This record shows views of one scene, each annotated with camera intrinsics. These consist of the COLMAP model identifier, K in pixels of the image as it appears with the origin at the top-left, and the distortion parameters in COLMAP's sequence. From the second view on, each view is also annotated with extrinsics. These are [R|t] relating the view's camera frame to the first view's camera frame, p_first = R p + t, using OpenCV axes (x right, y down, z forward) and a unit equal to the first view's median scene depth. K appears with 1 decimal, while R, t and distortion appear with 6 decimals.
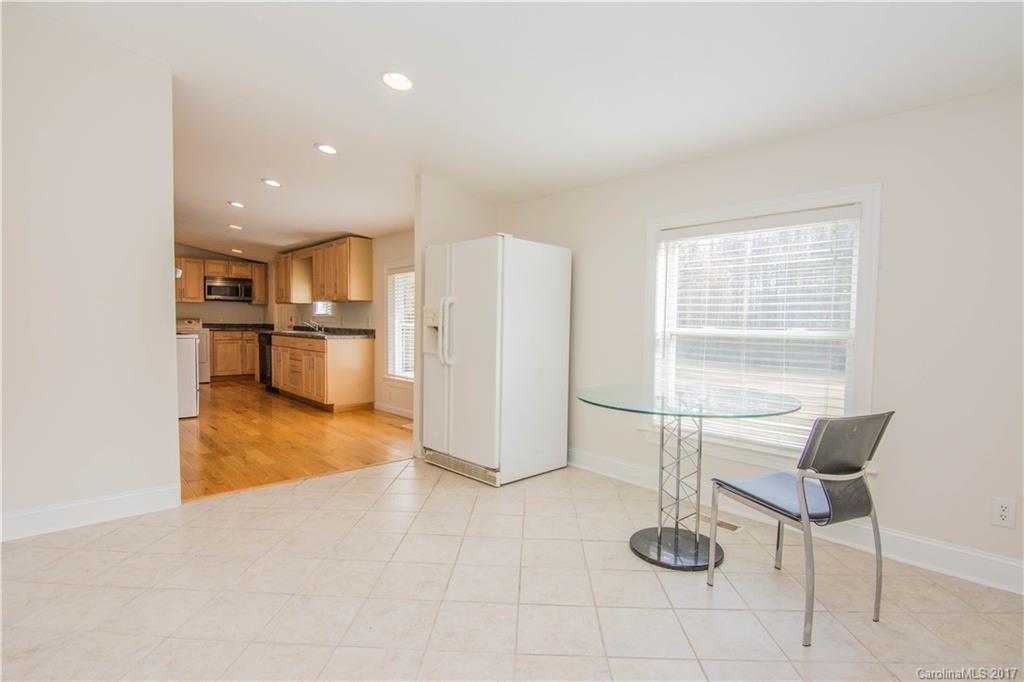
lens RADIAL K [[500.9, 0, 516.3], [0, 500.9, 346.0], [0, 0, 1]] dist [-0.013404, -0.008050]
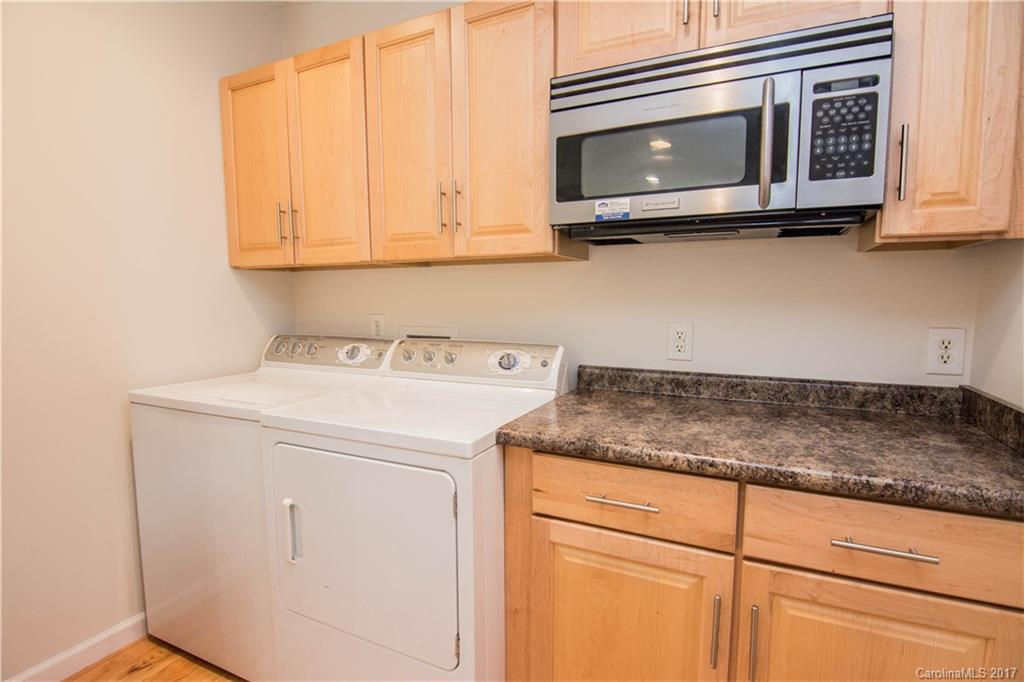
lens RADIAL K [[496.3, 0, 512.0], [0, 496.3, 341.0], [0, 0, 1]] dist [-0.009206, -0.000459]
pose [[0.357502, 0.062509, -0.931818, -0.505062], [-0.039464, 0.997877, 0.051799, -0.069580], [0.933078, 0.018255, 0.359210, 0.985195]]
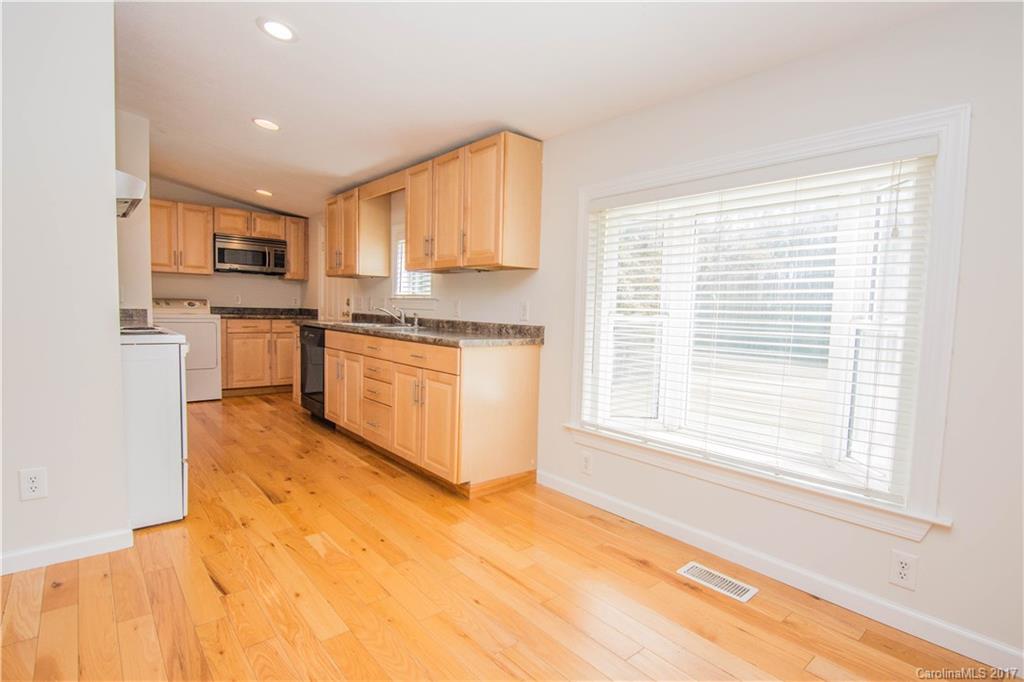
lens RADIAL K [[500.9, 0, 516.3], [0, 500.9, 346.0], [0, 0, 1]] dist [-0.013404, -0.008050]
pose [[0.999374, 0.020064, -0.029124, -0.226195], [-0.019287, 0.999457, 0.026714, -0.020335], [0.029644, -0.026135, 0.999219, 0.385180]]
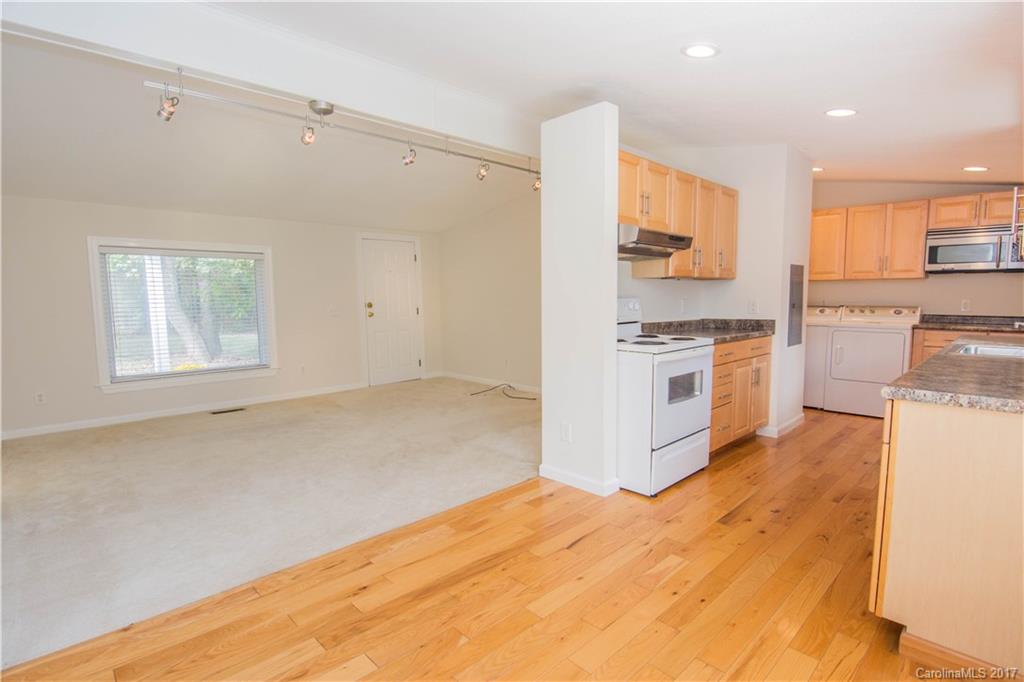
lens RADIAL K [[500.9, 0, 516.3], [0, 500.9, 346.0], [0, 0, 1]] dist [-0.013404, -0.008050]
pose [[0.027244, 0.086056, -0.995918, -0.081300], [-0.041069, 0.995543, 0.084900, -0.041386], [0.998785, 0.038588, 0.030657, 0.558517]]
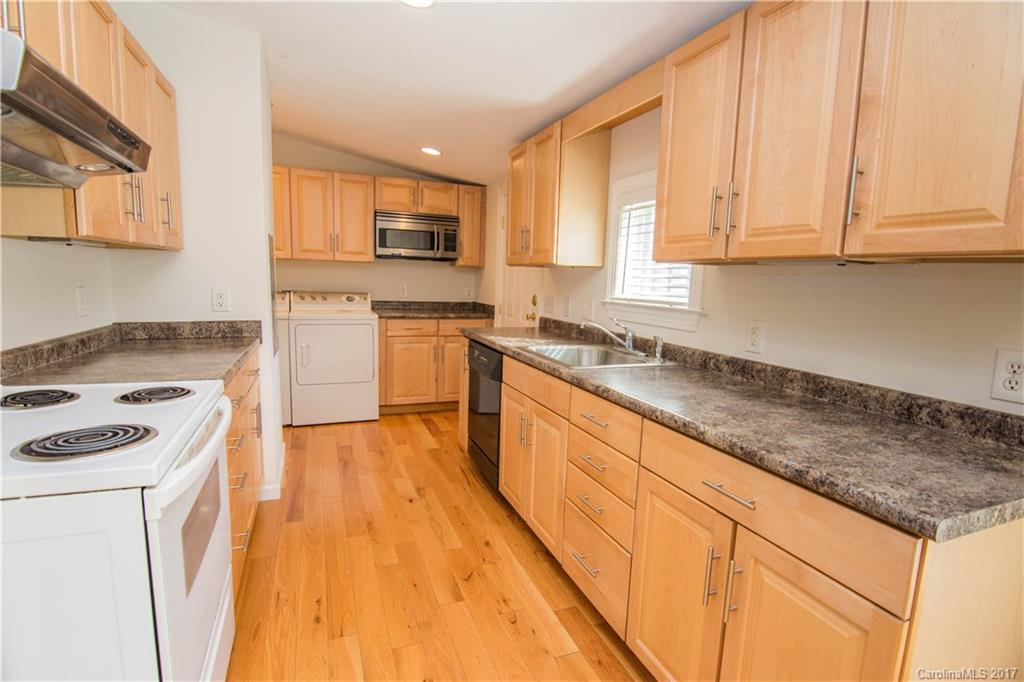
lens RADIAL K [[500.9, 0, 516.3], [0, 500.9, 346.0], [0, 0, 1]] dist [-0.013404, -0.008050]
pose [[0.932757, 0.066255, -0.354366, -0.316190], [-0.038561, 0.995664, 0.084657, -0.052843], [0.358438, -0.065300, 0.931267, 0.595910]]
